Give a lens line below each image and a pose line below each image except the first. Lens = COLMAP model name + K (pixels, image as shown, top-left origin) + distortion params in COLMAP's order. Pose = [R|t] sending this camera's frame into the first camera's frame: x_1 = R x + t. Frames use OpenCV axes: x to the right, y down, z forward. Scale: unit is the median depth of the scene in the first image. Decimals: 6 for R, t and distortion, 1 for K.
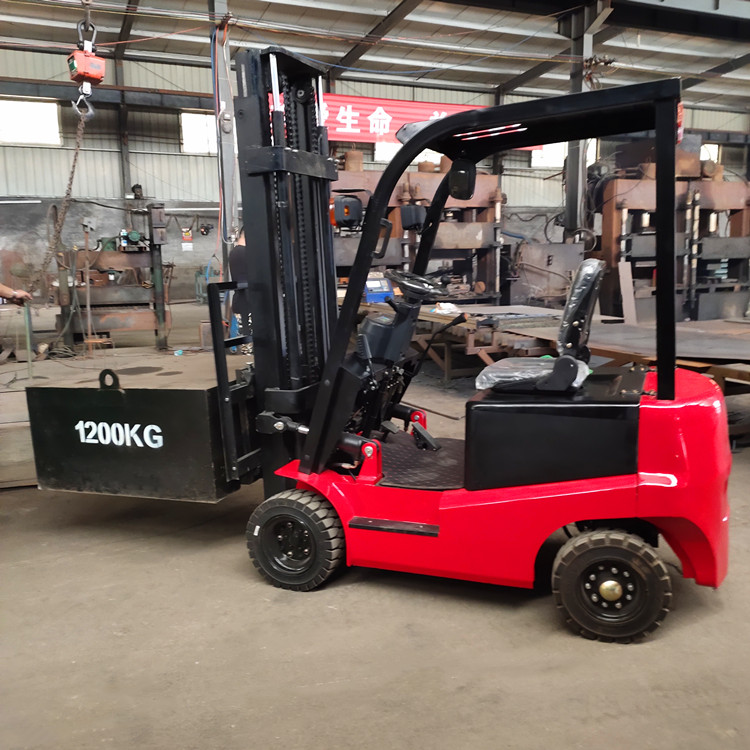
lens RADIAL K [[756.8, 0, 391.0], [0, 756.8, 373.8], [0, 0, 1]] dist [0.092478, -0.105559]
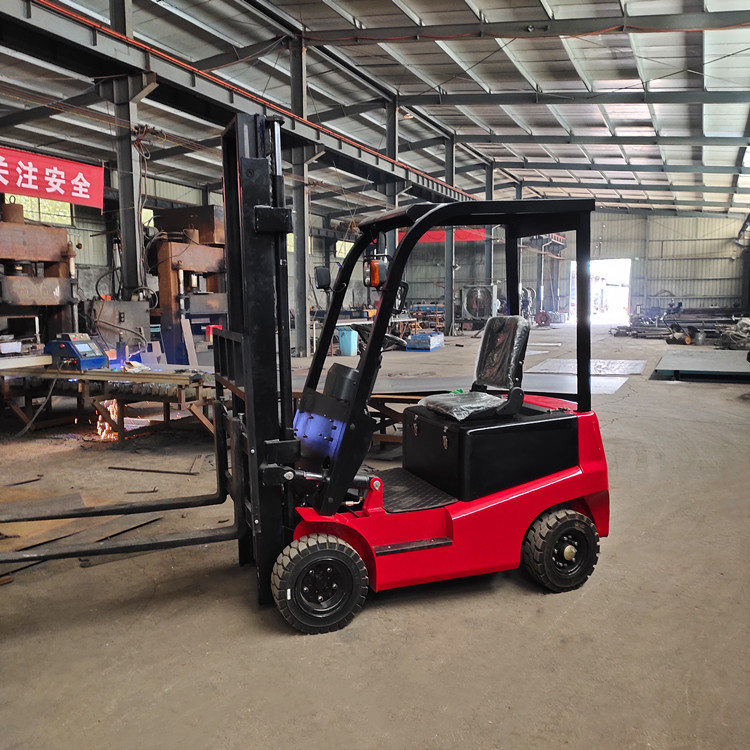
lens RADIAL K [[752.2, 0, 375.0], [0, 752.2, 375.0], [0, 0, 1]] dist [0.083457, -0.004493]
pose [[0.757712, -0.057370, 0.650062, -0.177215], [0.104009, 0.994012, -0.033507, -0.005400], [-0.644247, 0.093001, 0.759142, 0.033390]]
